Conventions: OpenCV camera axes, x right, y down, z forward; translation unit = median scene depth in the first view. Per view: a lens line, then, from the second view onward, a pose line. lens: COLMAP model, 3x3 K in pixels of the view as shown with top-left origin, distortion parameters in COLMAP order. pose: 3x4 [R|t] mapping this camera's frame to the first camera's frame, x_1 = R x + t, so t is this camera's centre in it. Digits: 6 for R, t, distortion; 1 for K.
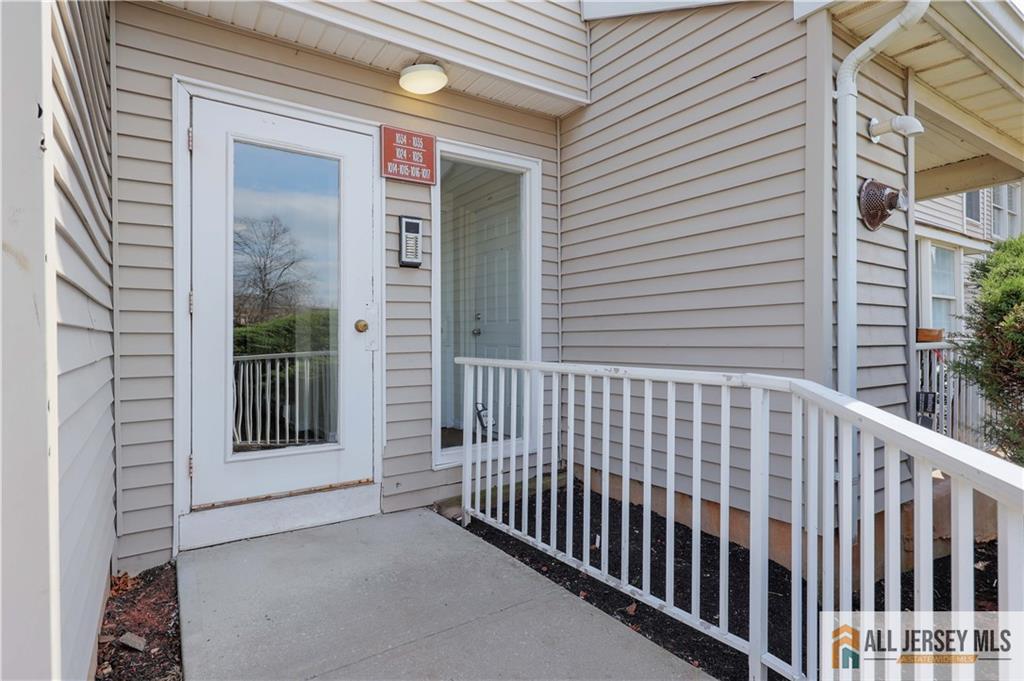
lens RADIAL K [[545.1, 0, 512.0], [0, 545.1, 340.5], [0, 0, 1]] dist [-0.001024, -0.000674]
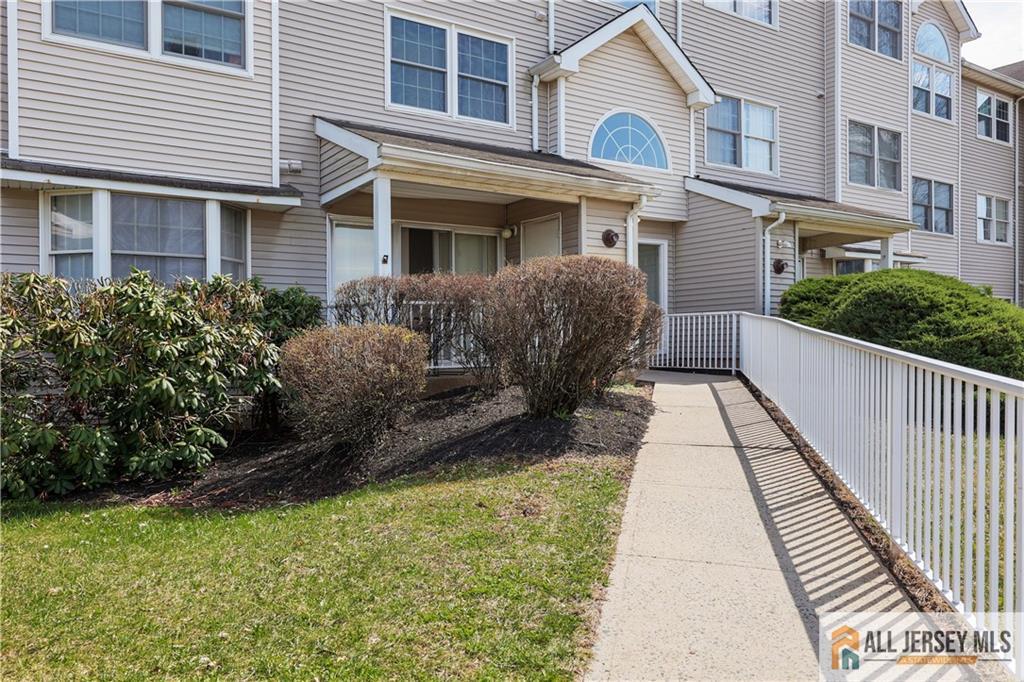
lens RADIAL K [[750.0, 0, 512.0], [0, 750.0, 341.0], [0, 0, 1]] dist [0.003495, -0.002424]
pose [[0.999945, -0.005215, -0.009142, -0.727804], [0.005224, 0.999986, 0.000953, 0.154598], [0.009137, -0.001001, 0.999958, -2.840506]]
